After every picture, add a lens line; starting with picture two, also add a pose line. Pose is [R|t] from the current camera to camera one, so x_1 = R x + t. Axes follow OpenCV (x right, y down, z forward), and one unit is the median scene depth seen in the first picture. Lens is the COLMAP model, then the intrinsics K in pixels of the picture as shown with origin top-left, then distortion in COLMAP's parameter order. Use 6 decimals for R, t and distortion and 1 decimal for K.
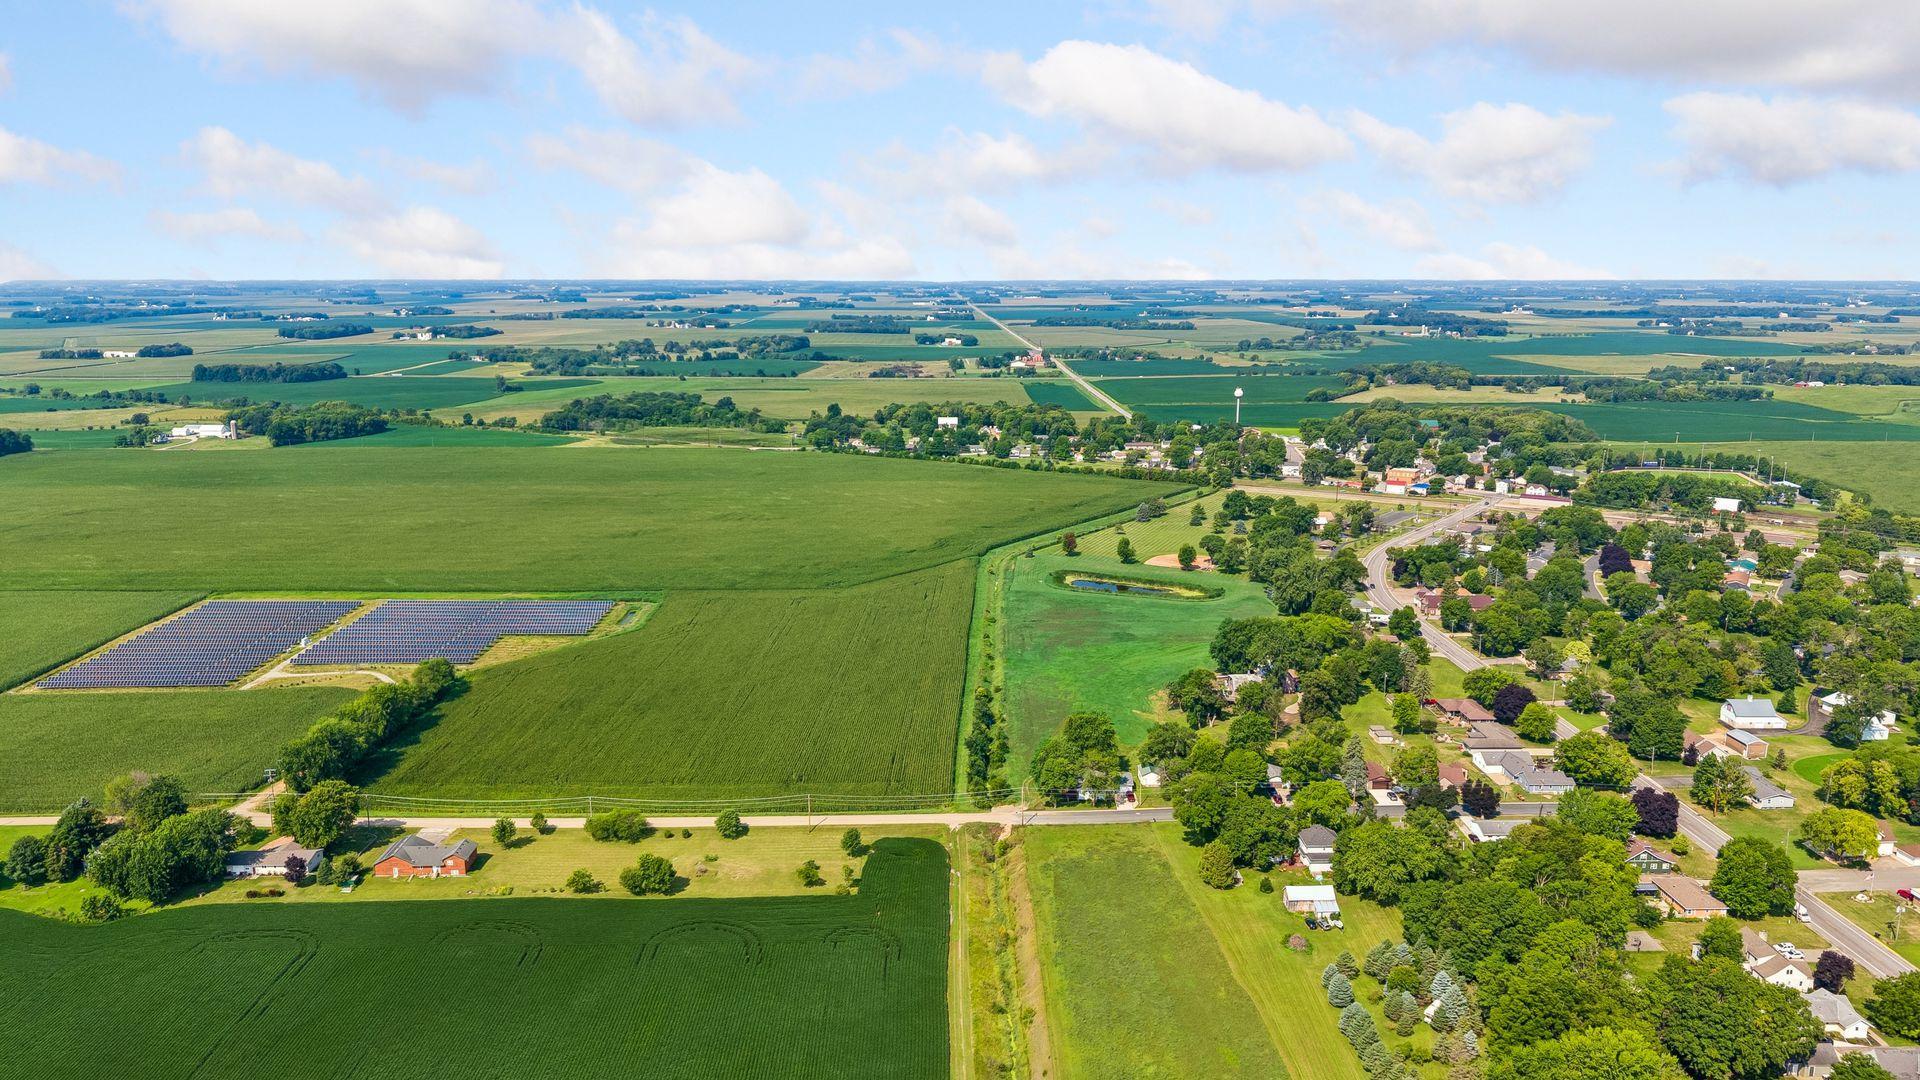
lens RADIAL K [[1222.4, 0, 960.0], [0, 1222.4, 540.0], [0, 0, 1]] dist [0.001687, -0.003115]
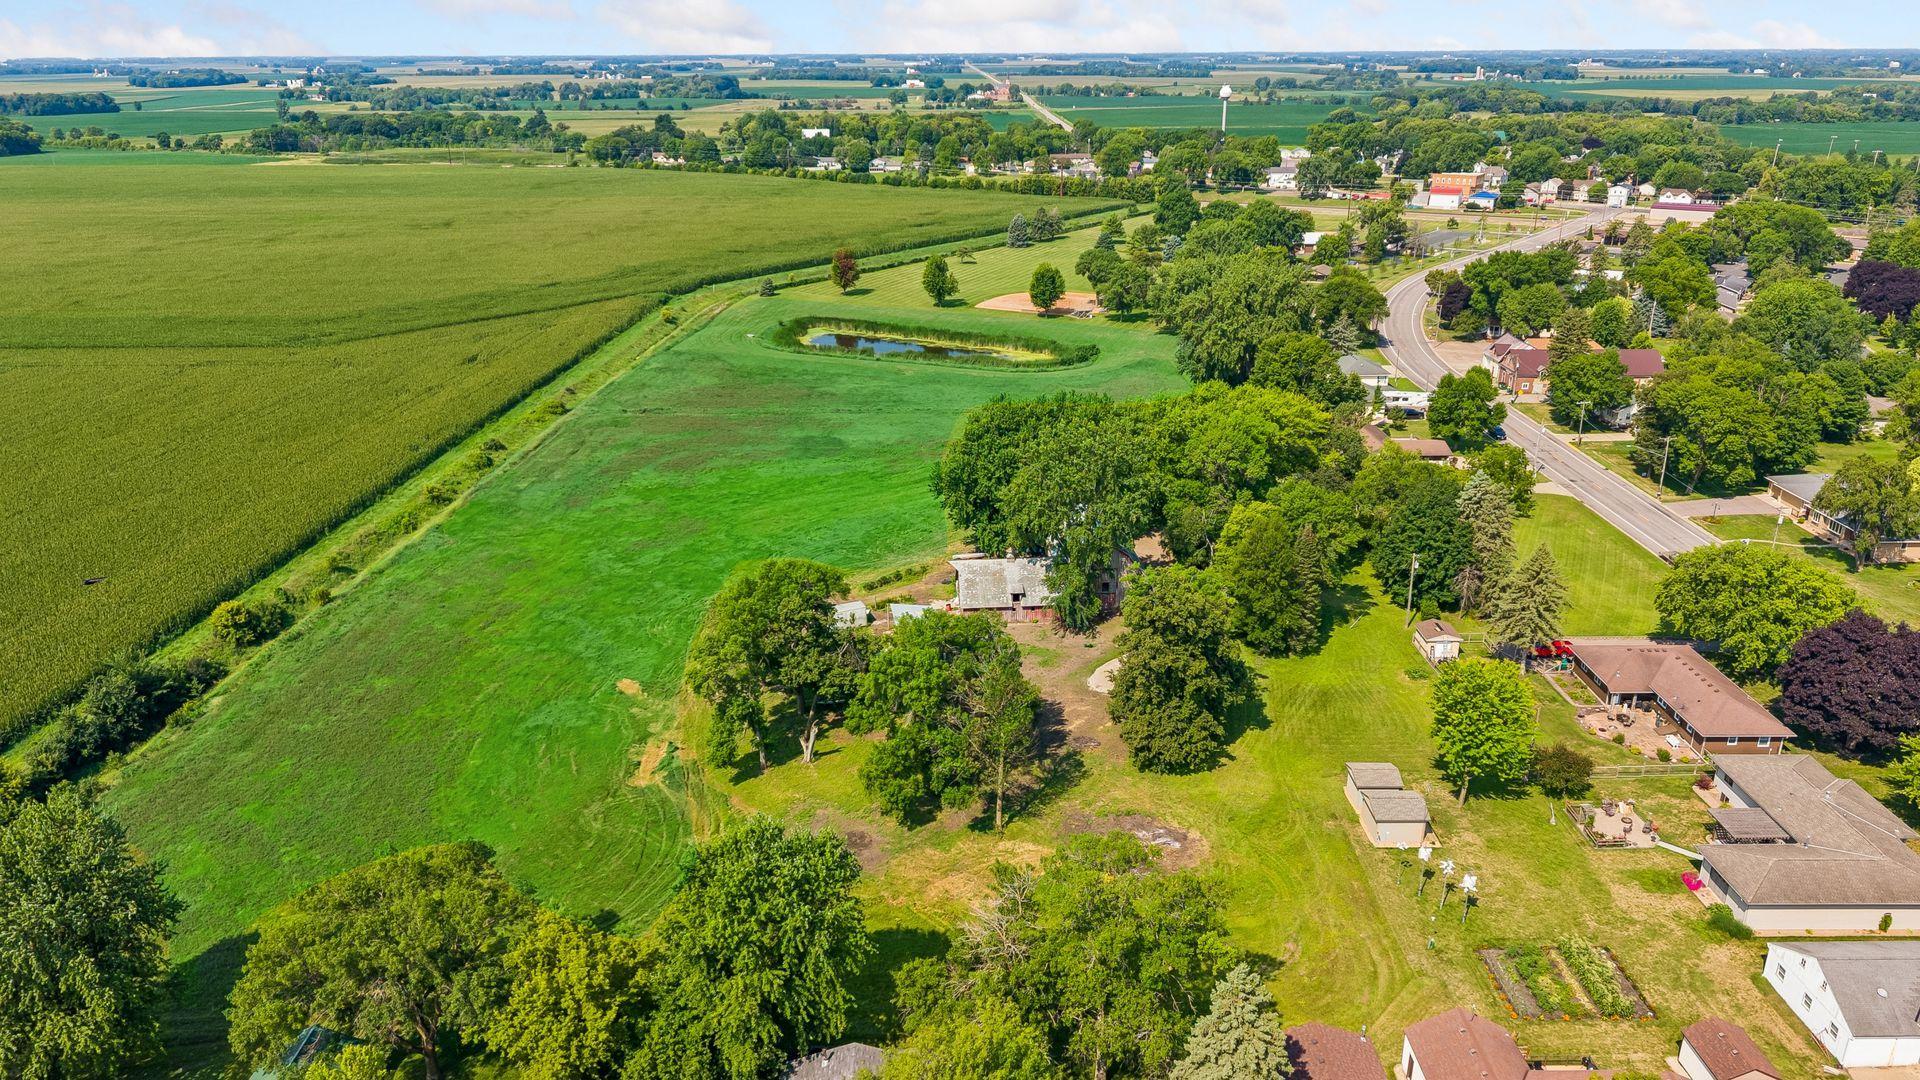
lens RADIAL K [[1222.4, 0, 960.0], [0, 1222.4, 540.0], [0, 0, 1]] dist [0.001687, -0.003115]
pose [[0.999821, -0.000009, -0.018914, 0.162690], [0.003108, 0.986489, 0.163798, 0.035101], [0.018657, -0.163827, 0.986313, 0.472974]]
